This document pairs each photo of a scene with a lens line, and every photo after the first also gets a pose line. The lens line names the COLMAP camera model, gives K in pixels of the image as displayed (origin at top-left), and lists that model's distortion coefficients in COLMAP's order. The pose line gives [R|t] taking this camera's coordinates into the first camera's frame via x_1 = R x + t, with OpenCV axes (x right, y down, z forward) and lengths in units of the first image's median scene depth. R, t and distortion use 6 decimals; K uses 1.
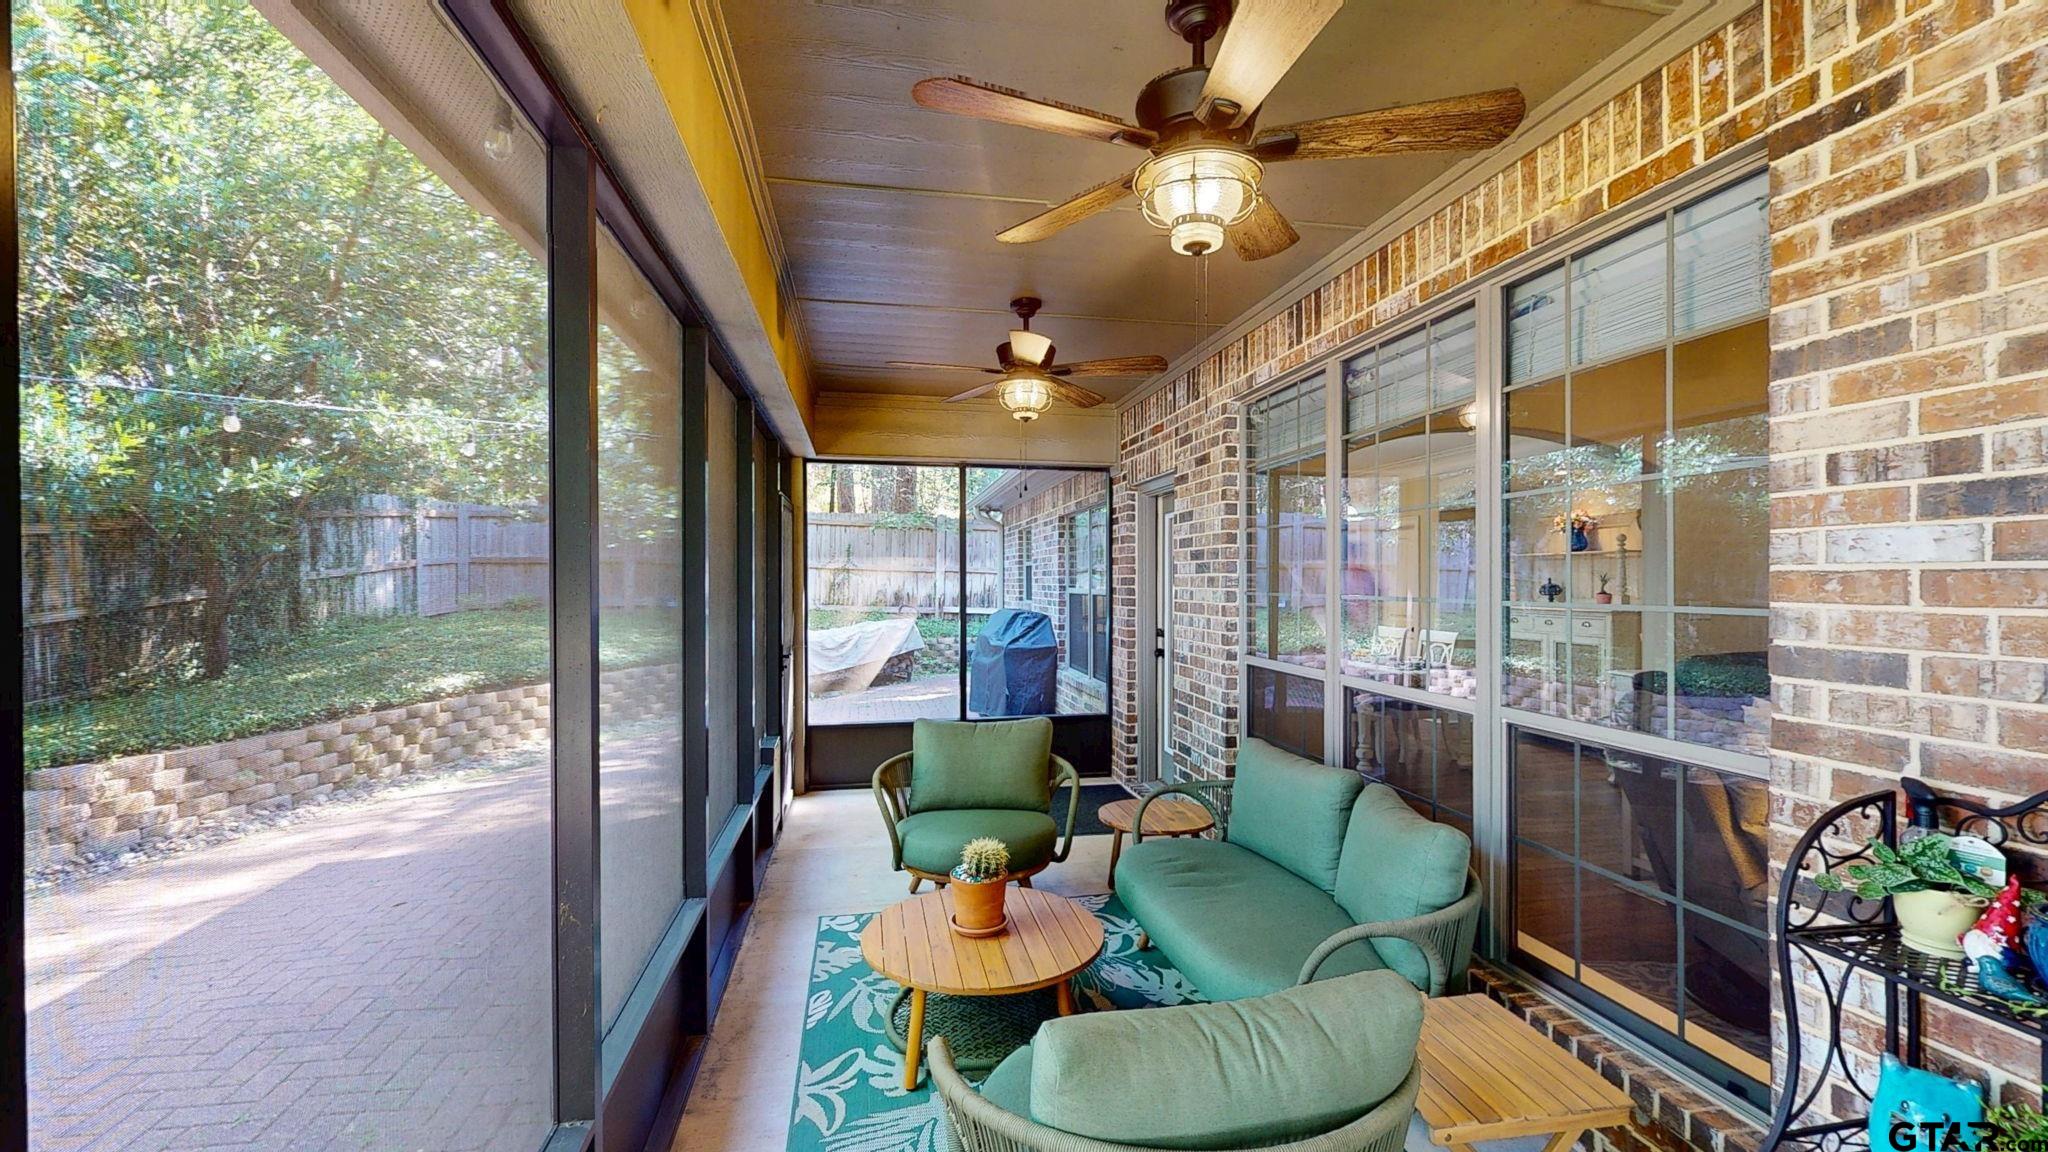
lens RADIAL K [[819.9, 0, 1029.0], [0, 819.9, 583.4], [0, 0, 1]] dist [0.001471, 0.000114]
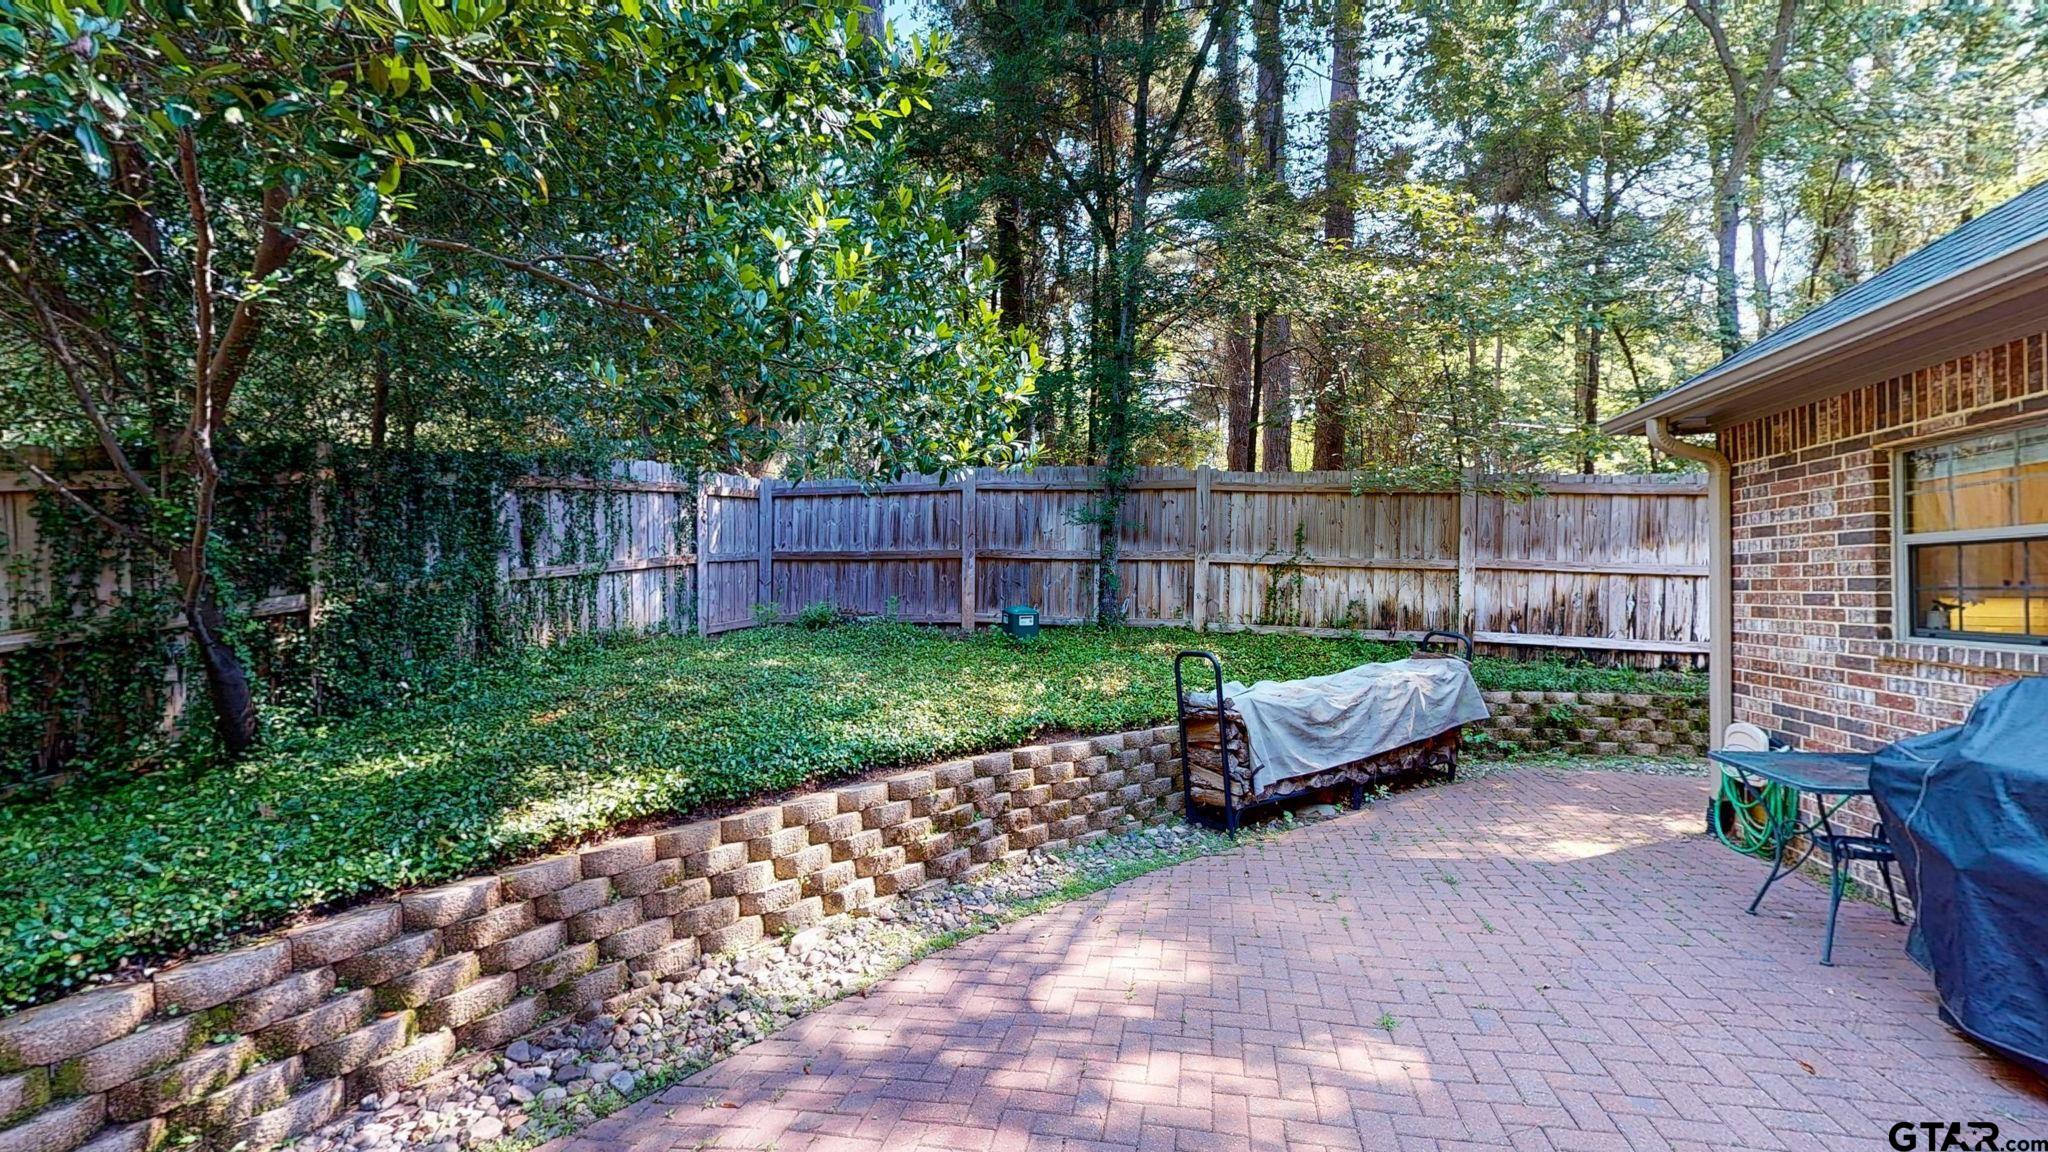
lens RADIAL K [[819.9, 0, 1029.0], [0, 819.9, 583.4], [0, 0, 1]] dist [0.001471, 0.000114]
pose [[0.918448, 0.000253, -0.395542, -0.227315], [-0.002806, 0.999979, -0.005876, -0.000067], [0.395532, 0.006507, 0.918429, 0.523689]]
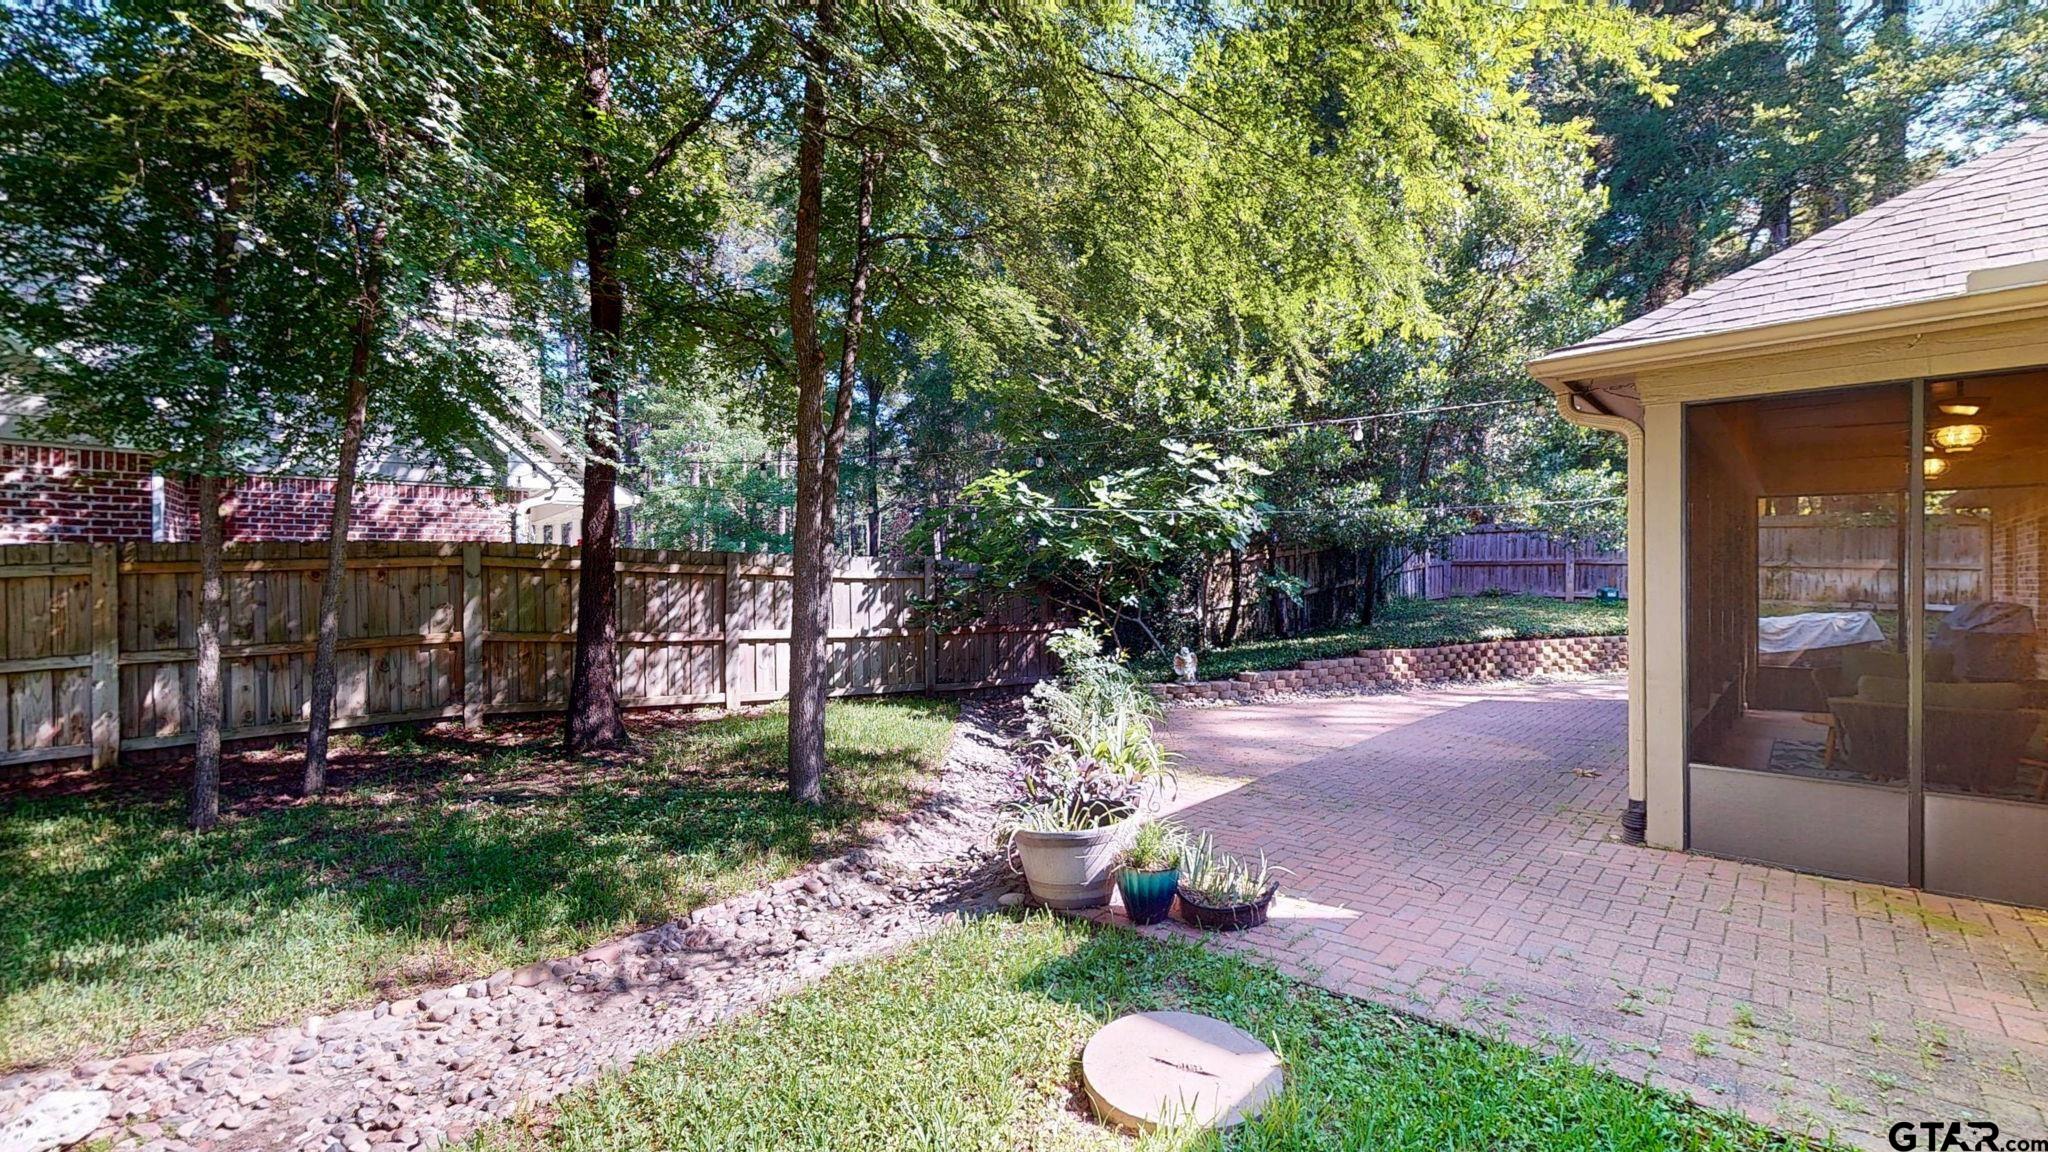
lens RADIAL K [[819.9, 0, 1029.0], [0, 819.9, 583.4], [0, 0, 1]] dist [0.001471, 0.000114]
pose [[0.573827, 0.004254, -0.818965, 0.130201], [-0.004572, 0.999988, 0.001991, 0.009962], [0.818964, 0.002602, 0.573839, -0.631390]]
